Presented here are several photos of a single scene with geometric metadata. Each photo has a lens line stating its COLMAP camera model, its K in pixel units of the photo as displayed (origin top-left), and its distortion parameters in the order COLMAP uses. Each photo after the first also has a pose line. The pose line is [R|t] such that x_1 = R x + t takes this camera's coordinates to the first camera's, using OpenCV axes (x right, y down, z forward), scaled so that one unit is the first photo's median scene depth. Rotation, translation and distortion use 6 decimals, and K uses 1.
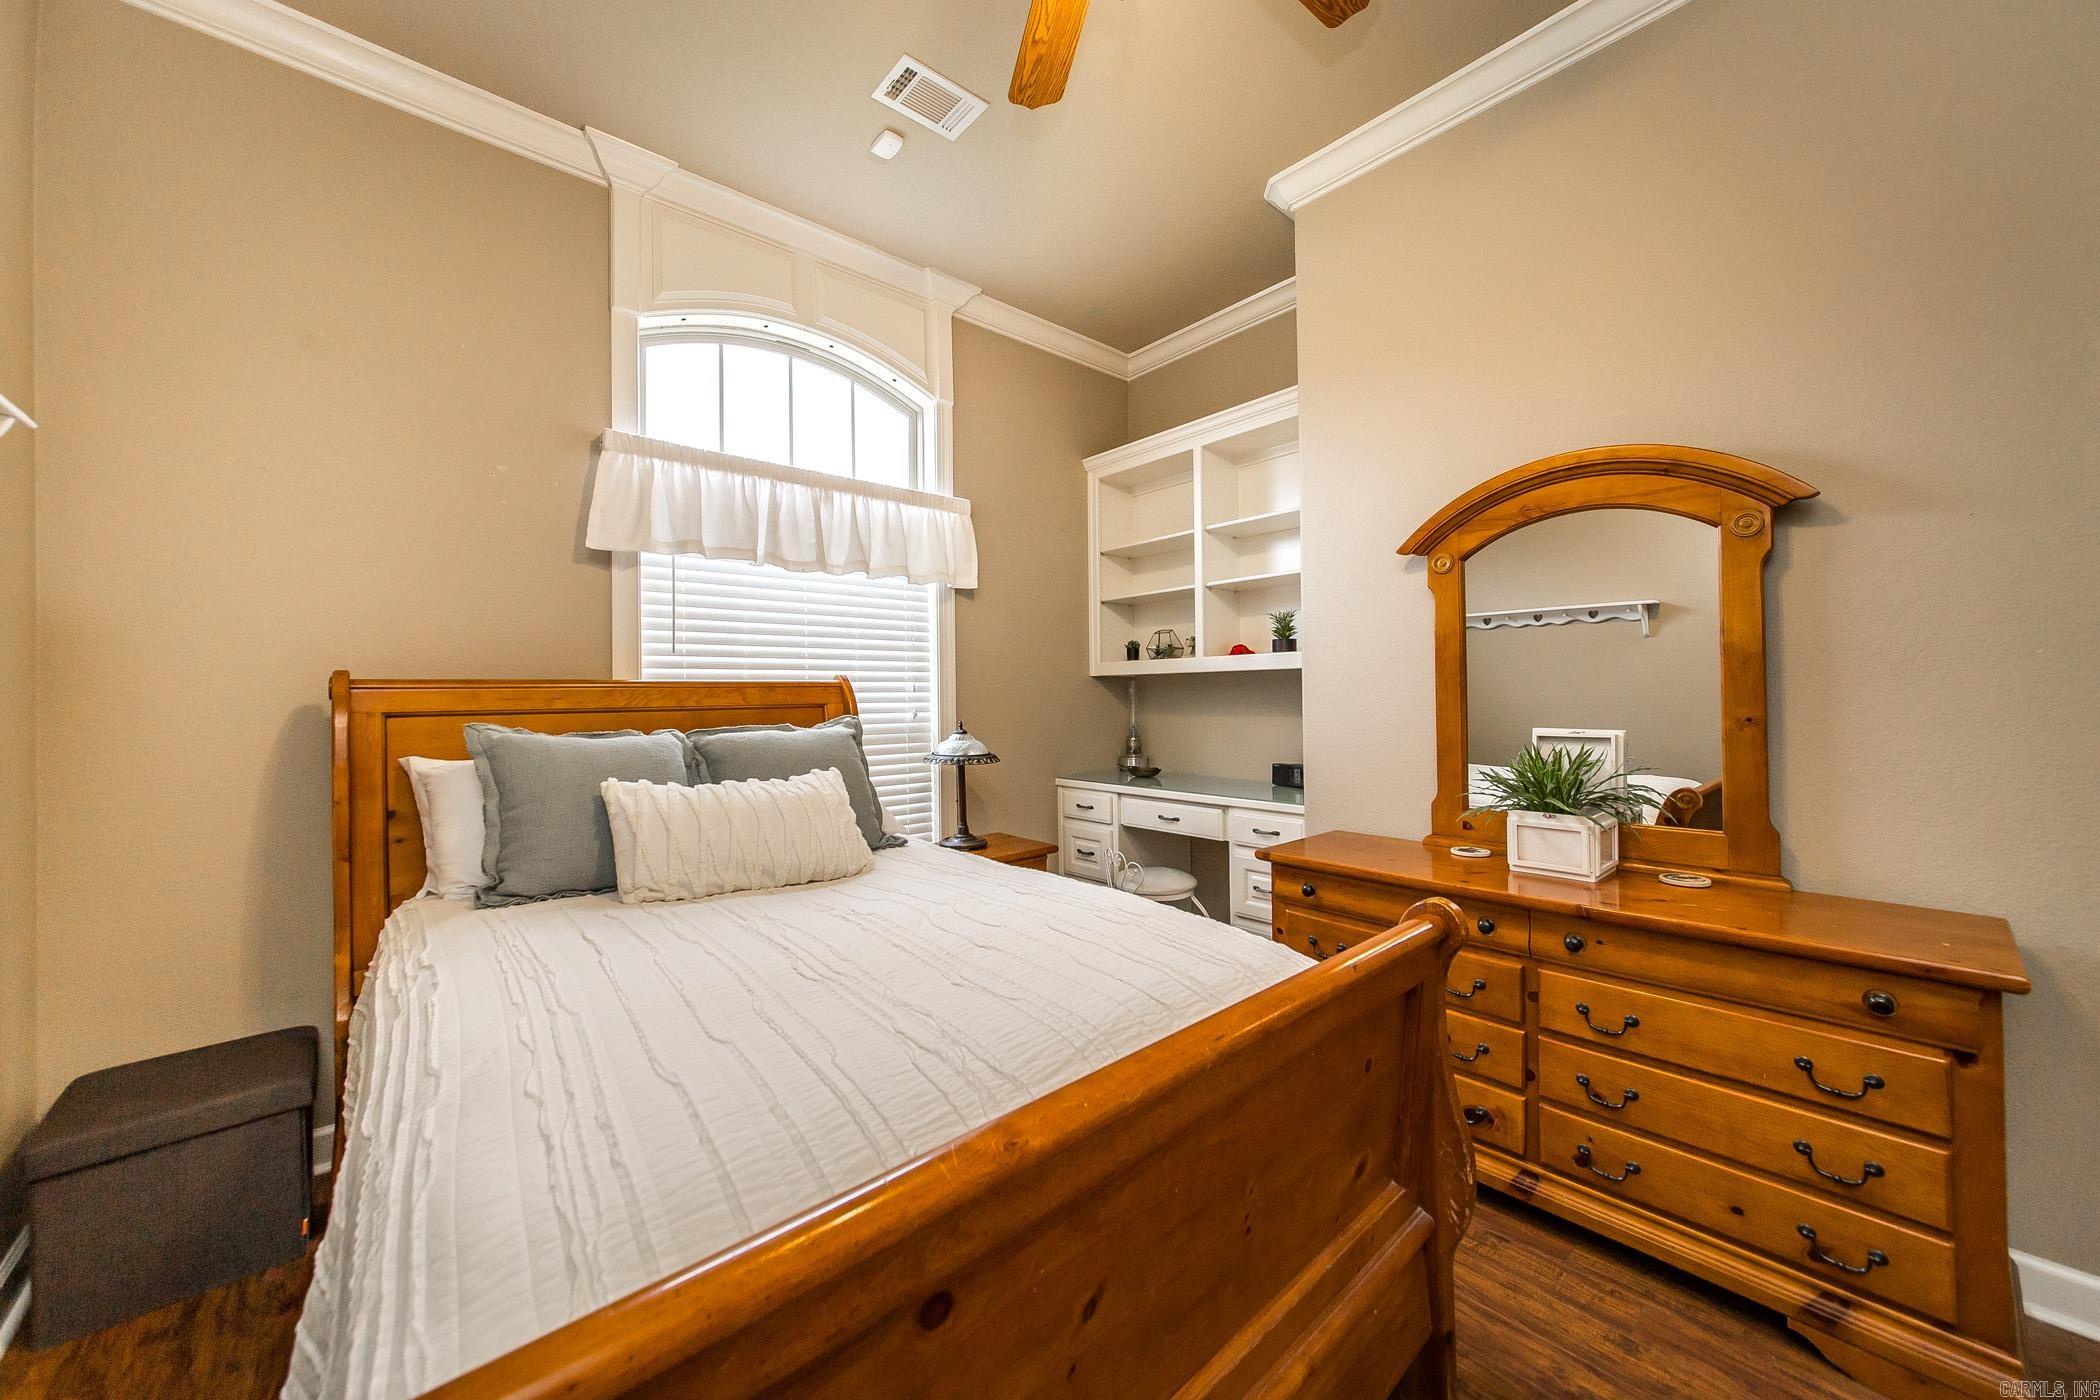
lens RADIAL K [[757.2, 0, 1045.5], [0, 757.2, 686.9], [0, 0, 1]] dist [-0.001223, -0.000053]
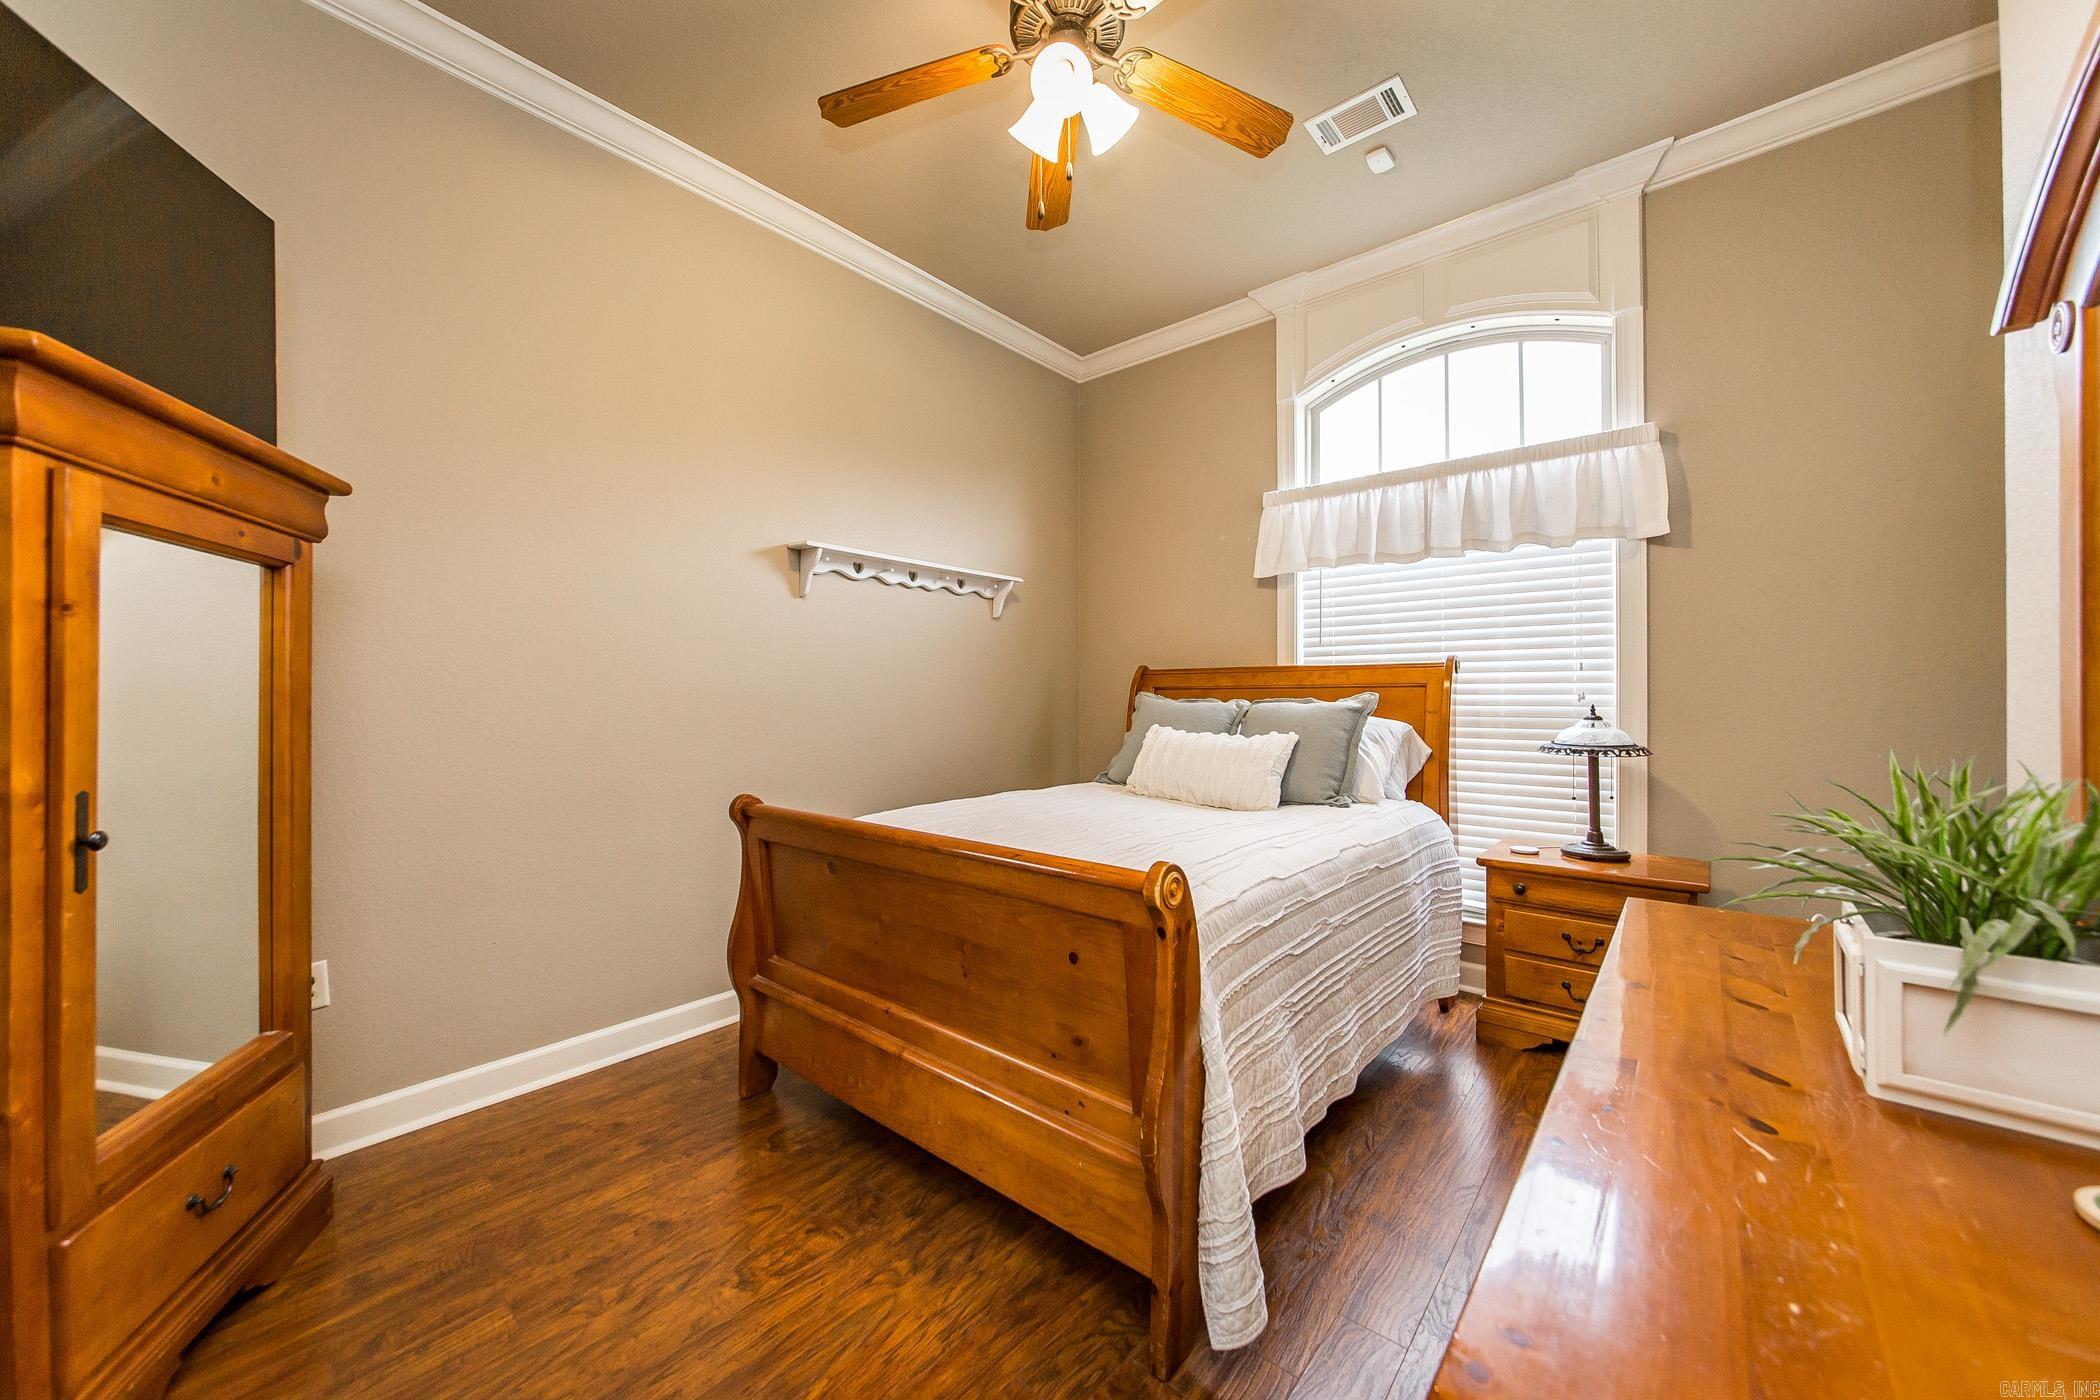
lens RADIAL K [[757.2, 0, 1045.5], [0, 757.2, 686.9], [0, 0, 1]] dist [-0.001223, -0.000053]
pose [[0.139809, -0.000936, -0.990178, 0.672426], [0.011812, 0.999930, 0.000722, 0.019766], [0.990108, -0.011797, 0.139810, 0.318773]]
